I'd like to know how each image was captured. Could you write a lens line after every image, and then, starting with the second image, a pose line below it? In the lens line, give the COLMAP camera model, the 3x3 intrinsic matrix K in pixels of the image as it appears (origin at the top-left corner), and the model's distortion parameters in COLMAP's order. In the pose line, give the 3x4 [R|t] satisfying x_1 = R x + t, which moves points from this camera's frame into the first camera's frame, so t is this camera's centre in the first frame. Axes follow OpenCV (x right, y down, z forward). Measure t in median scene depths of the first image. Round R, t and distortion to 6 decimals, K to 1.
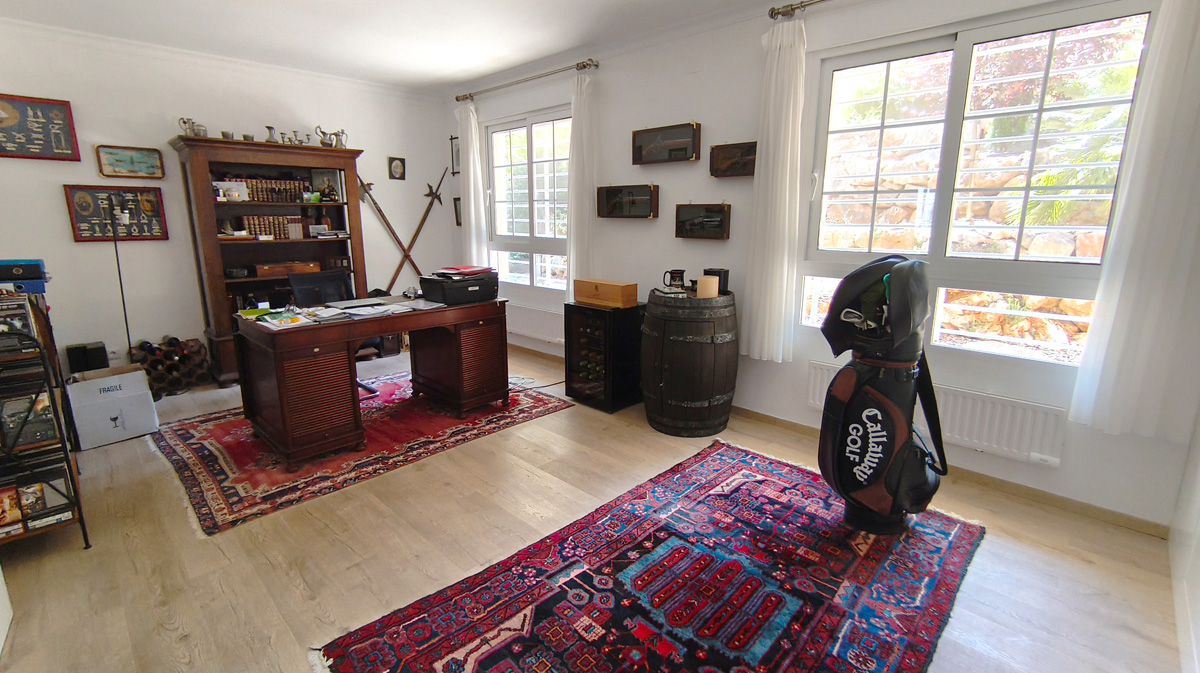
lens RADIAL K [[525.1, 0, 601.4], [0, 525.1, 332.2], [0, 0, 1]] dist [-0.005192, 0.004169]
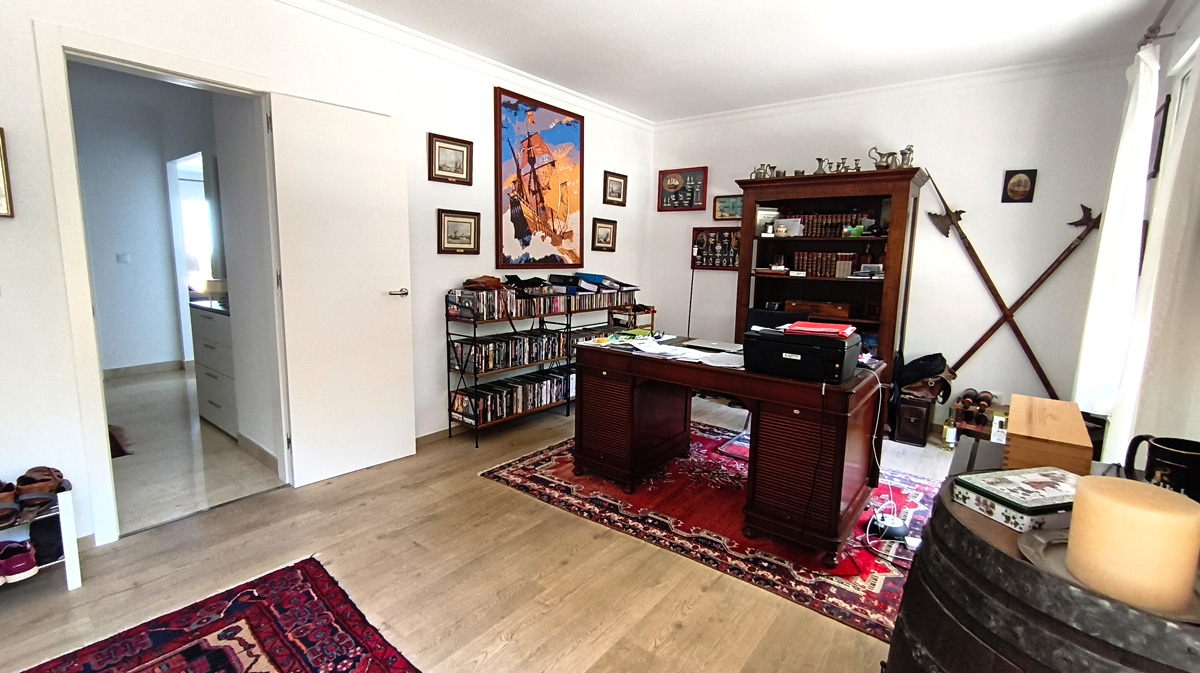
lens RADIAL K [[525.1, 0, 601.1], [0, 525.1, 332.2], [0, 0, 1]] dist [-0.005192, 0.004169]
pose [[0.102551, 0.151164, -0.983175, 0.359223], [-0.241329, 0.962638, 0.122835, -0.133145], [0.965010, 0.224671, 0.135200, 0.670446]]
